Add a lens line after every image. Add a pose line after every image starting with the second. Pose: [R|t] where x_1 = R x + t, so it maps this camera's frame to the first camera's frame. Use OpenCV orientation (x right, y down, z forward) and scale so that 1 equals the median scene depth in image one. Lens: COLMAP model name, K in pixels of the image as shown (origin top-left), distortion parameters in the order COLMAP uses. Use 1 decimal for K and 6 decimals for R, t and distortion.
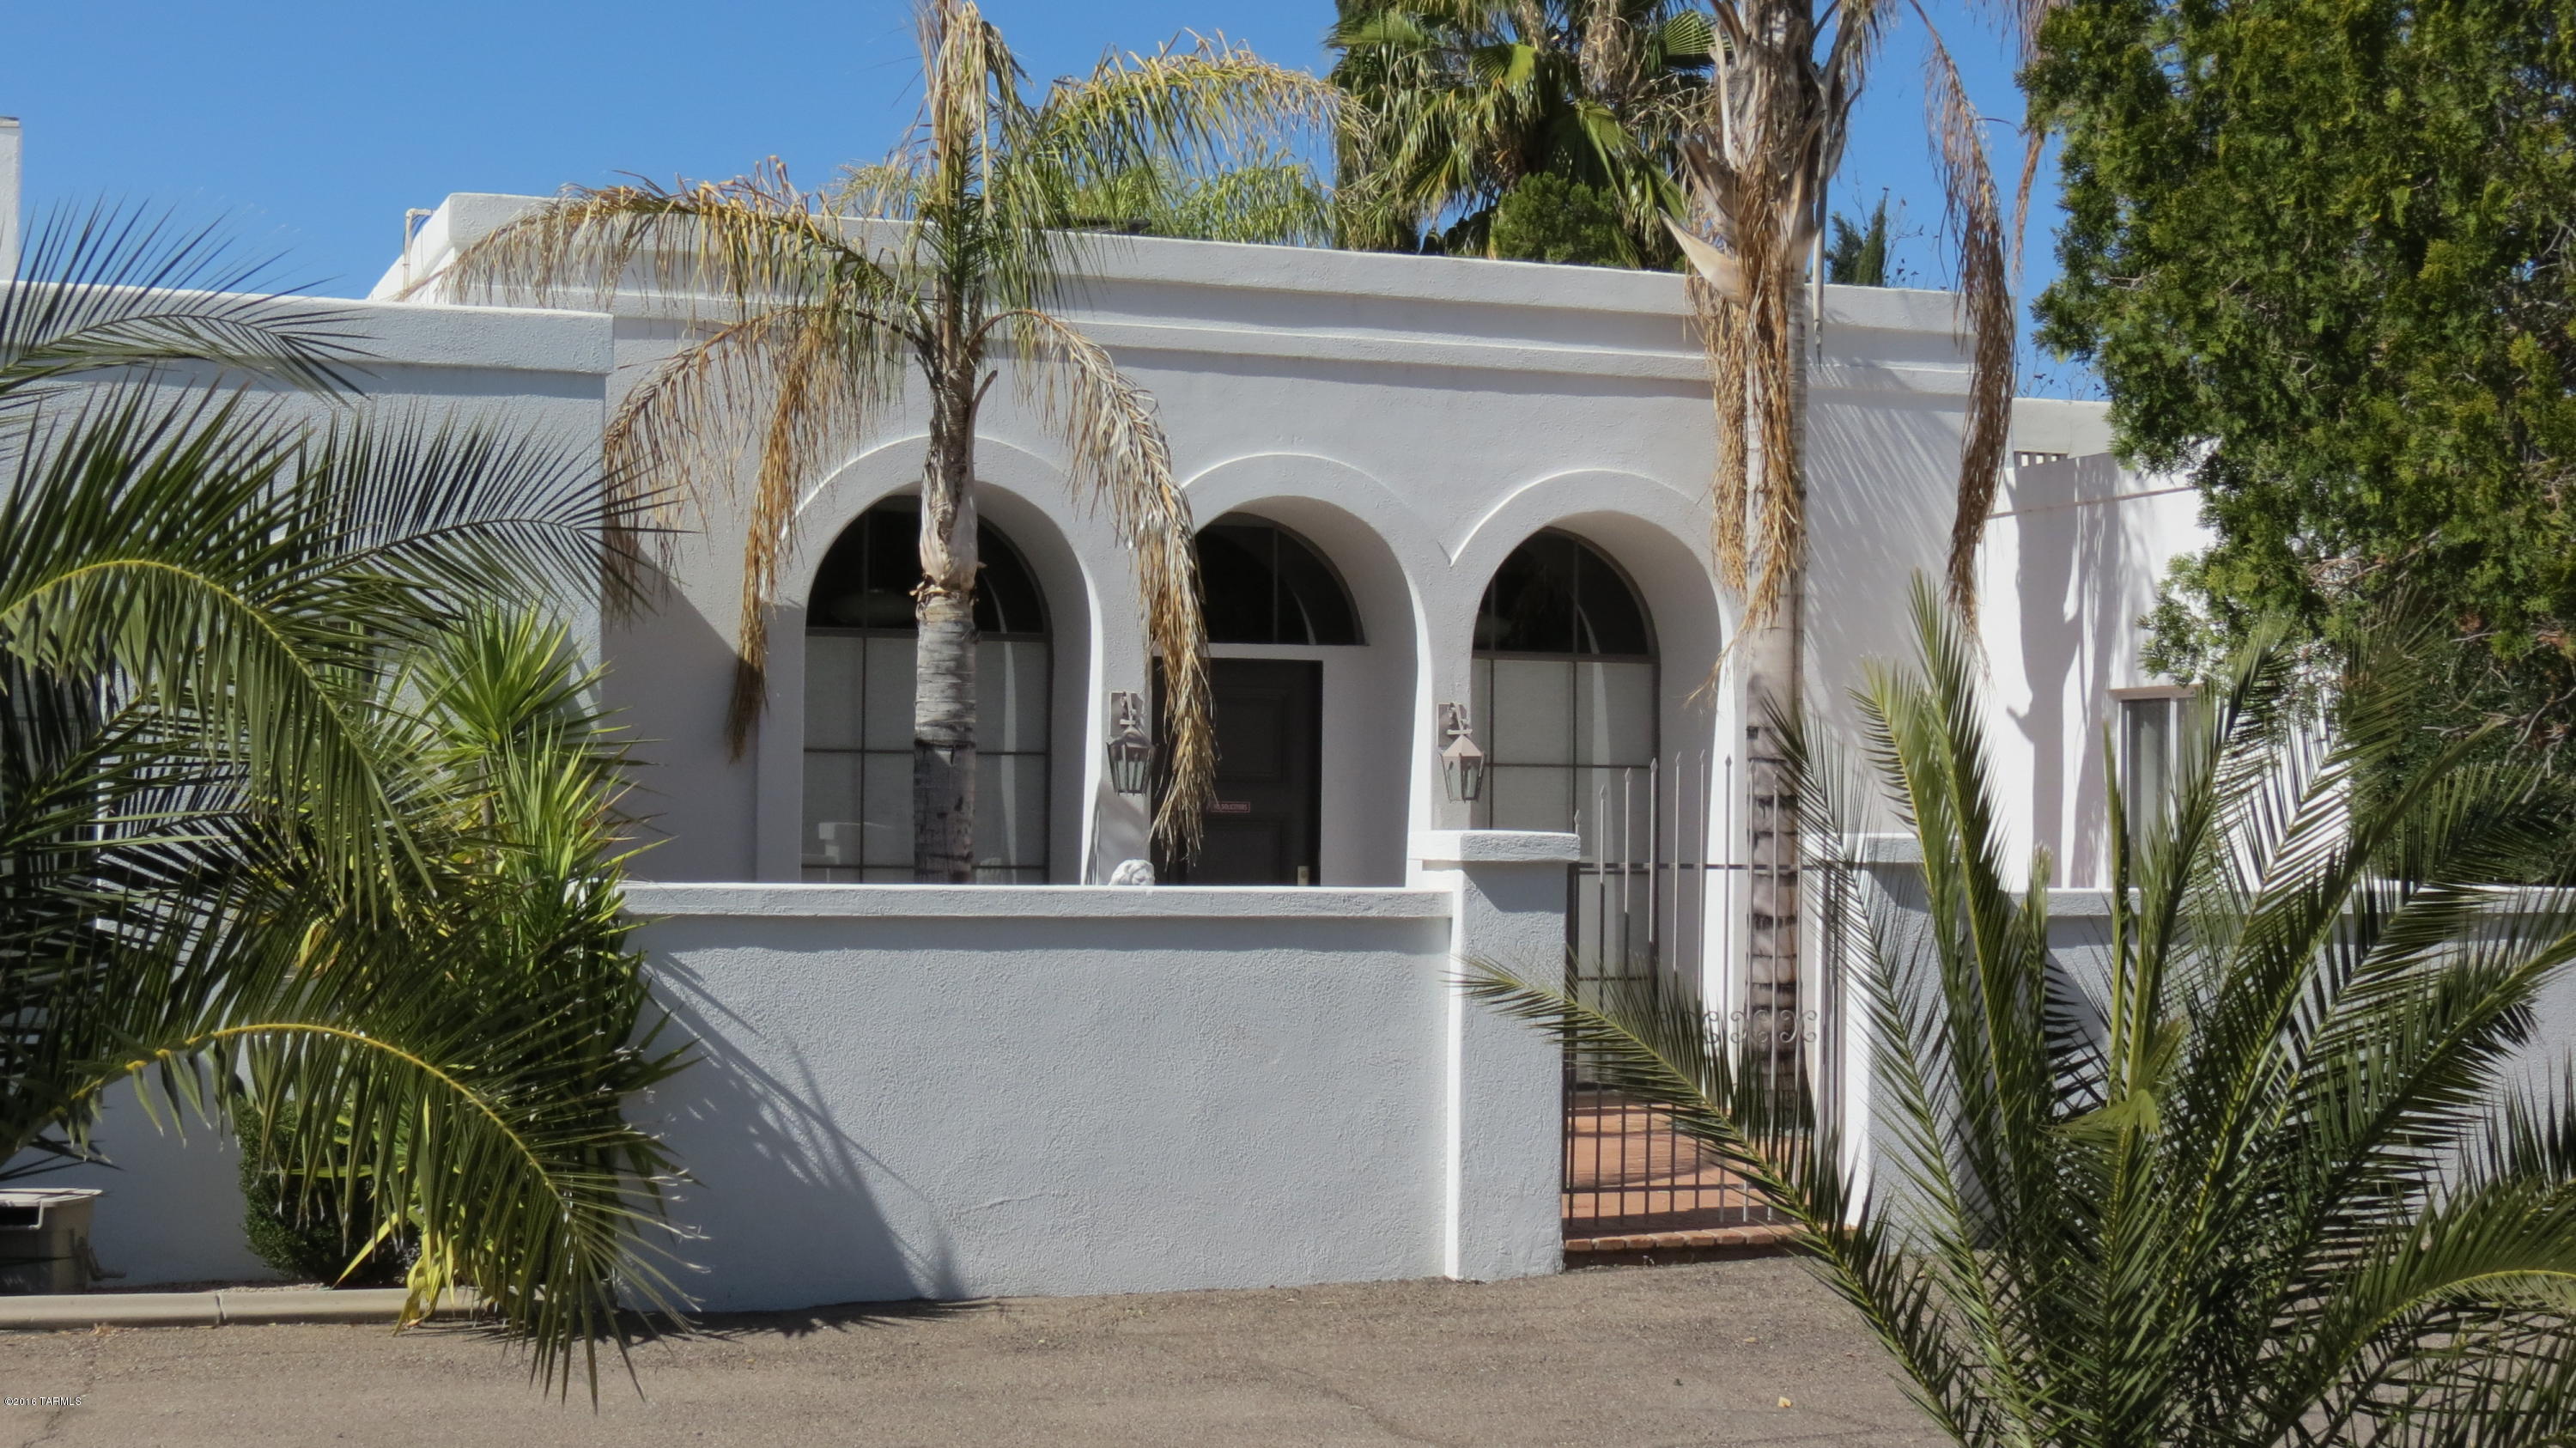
lens RADIAL K [[4079.6, 0, 1287.3], [0, 4079.6, 724.0], [0, 0, 1]] dist [-0.033097, 0.000000]
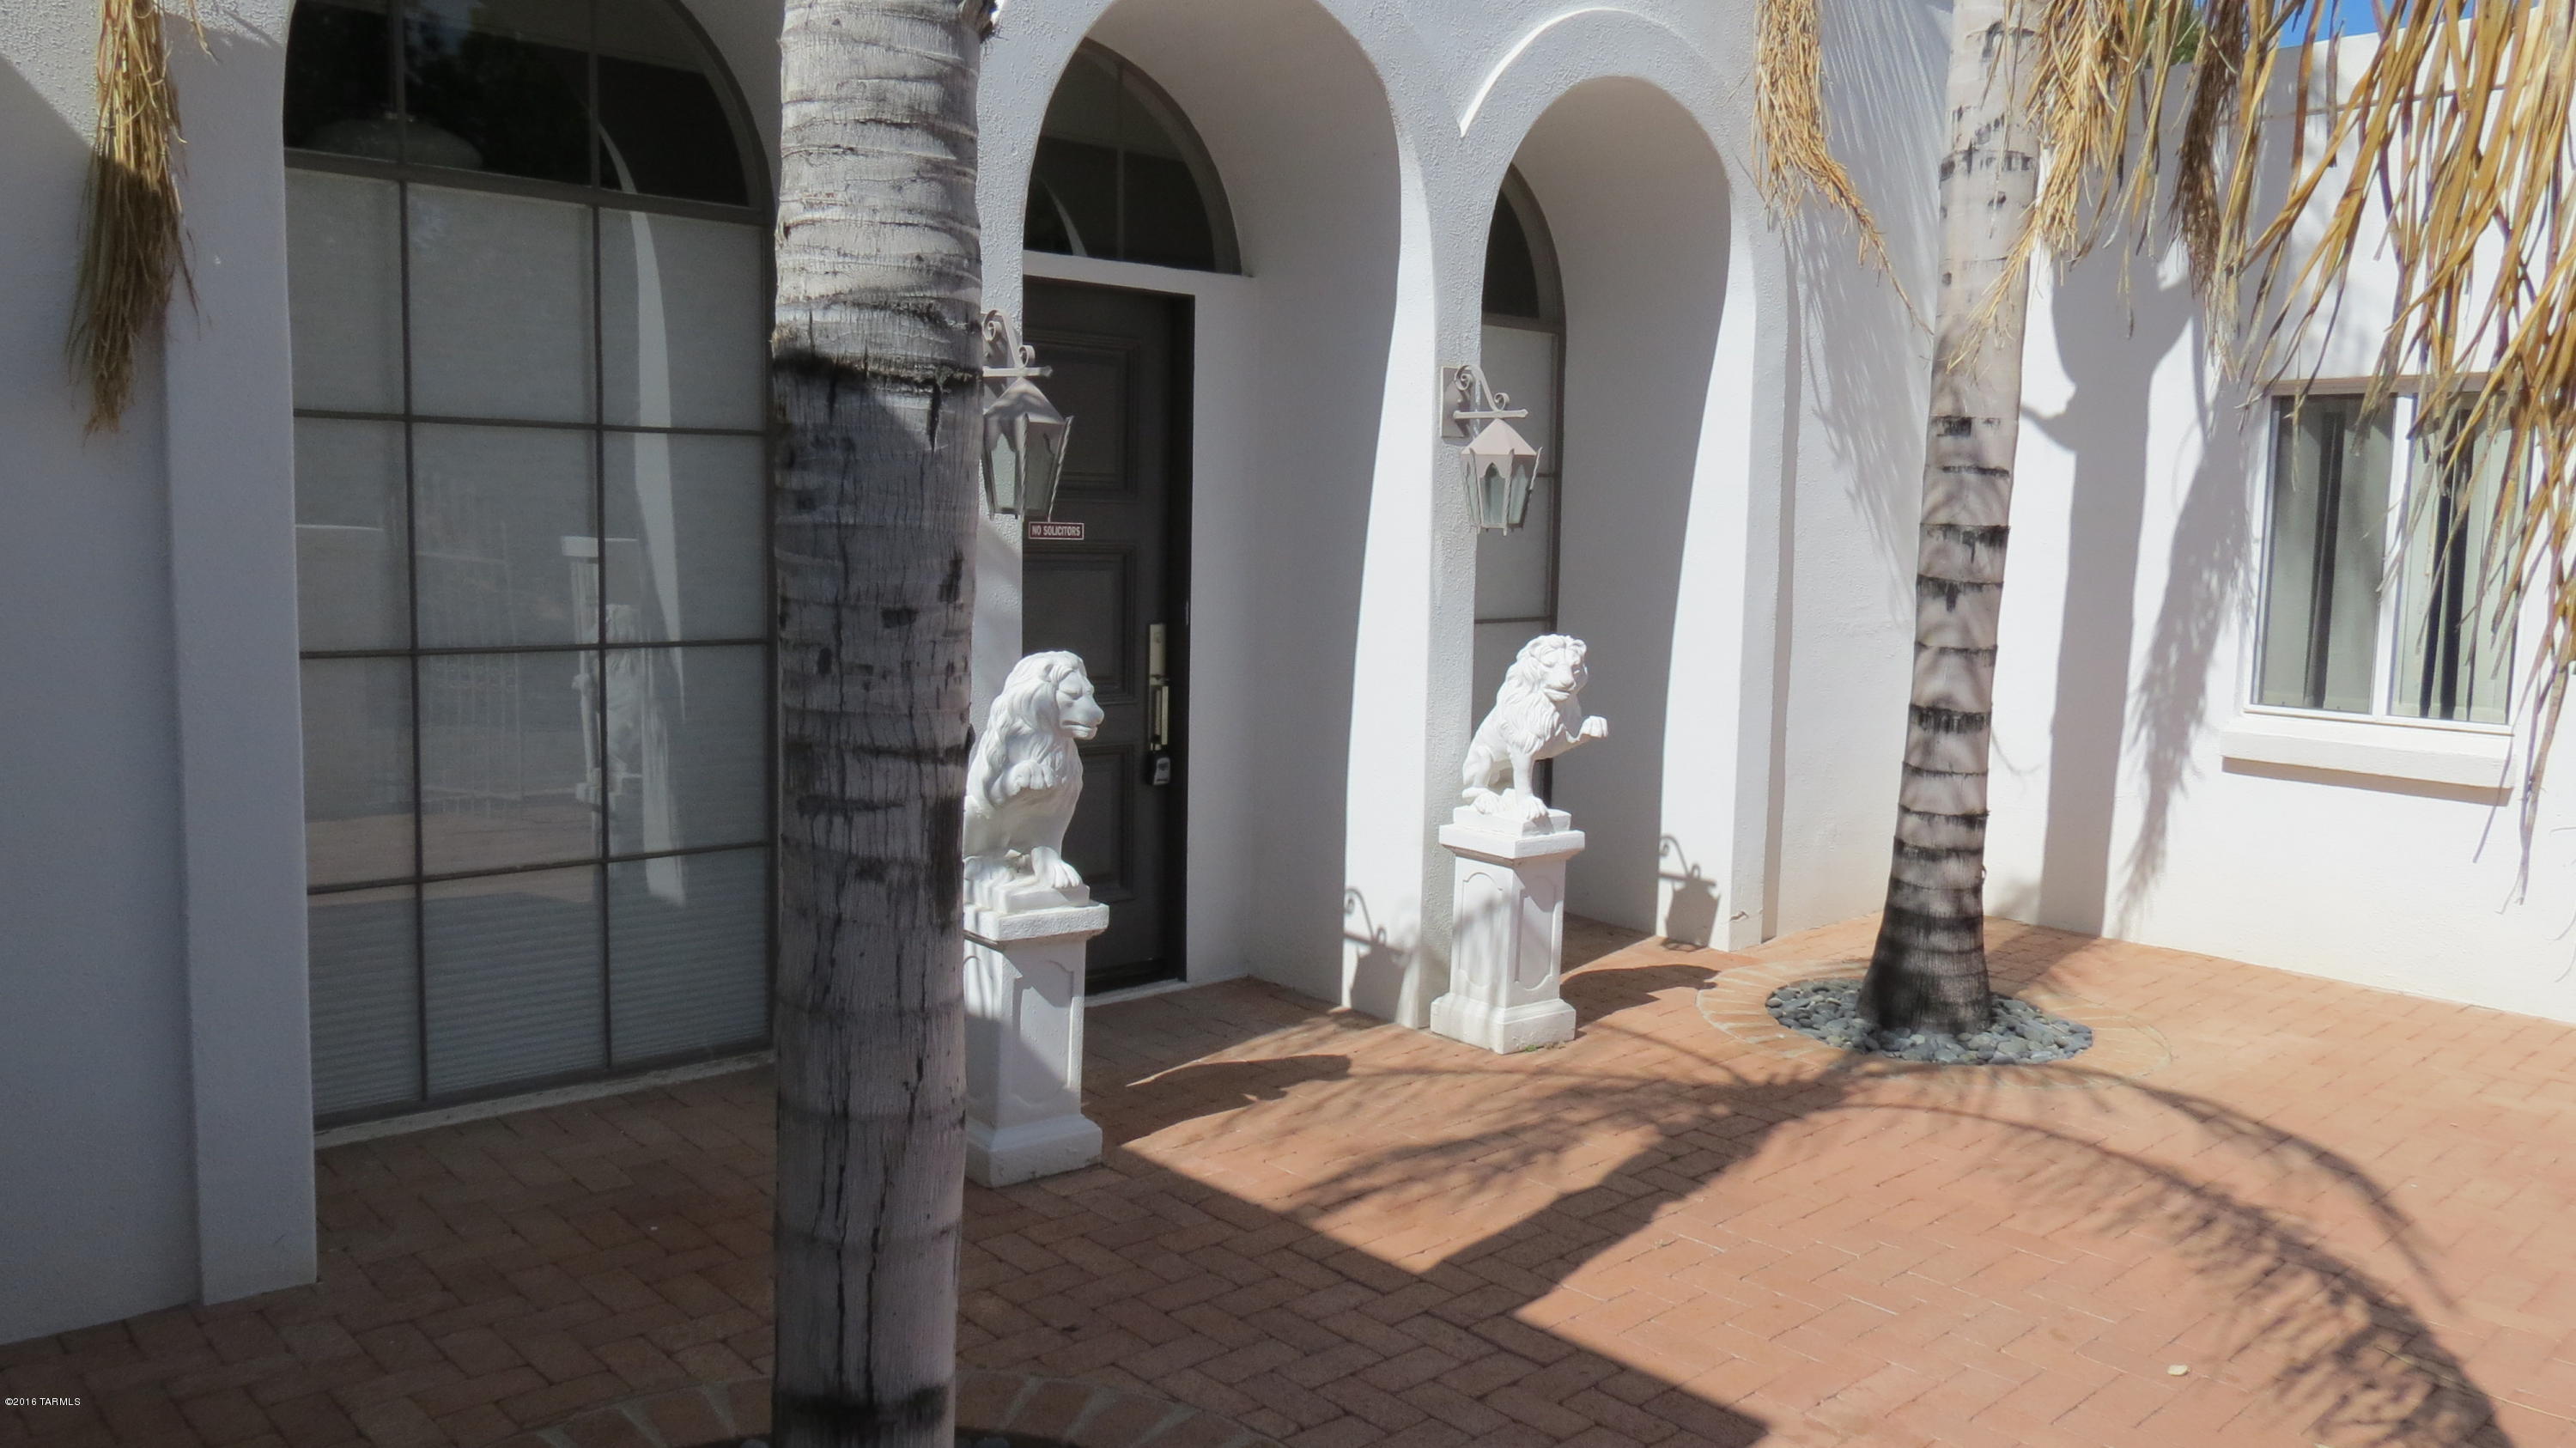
lens RADIAL K [[1972.0, 0, 1291.4], [0, 1972.0, 716.2], [0, 0, 1]] dist [-0.005432, 0.004984]
pose [[0.924693, -0.028695, 0.379632, -0.098905], [-0.023118, 0.991083, 0.131222, 0.008866], [-0.380012, -0.130116, 0.915784, 0.752714]]
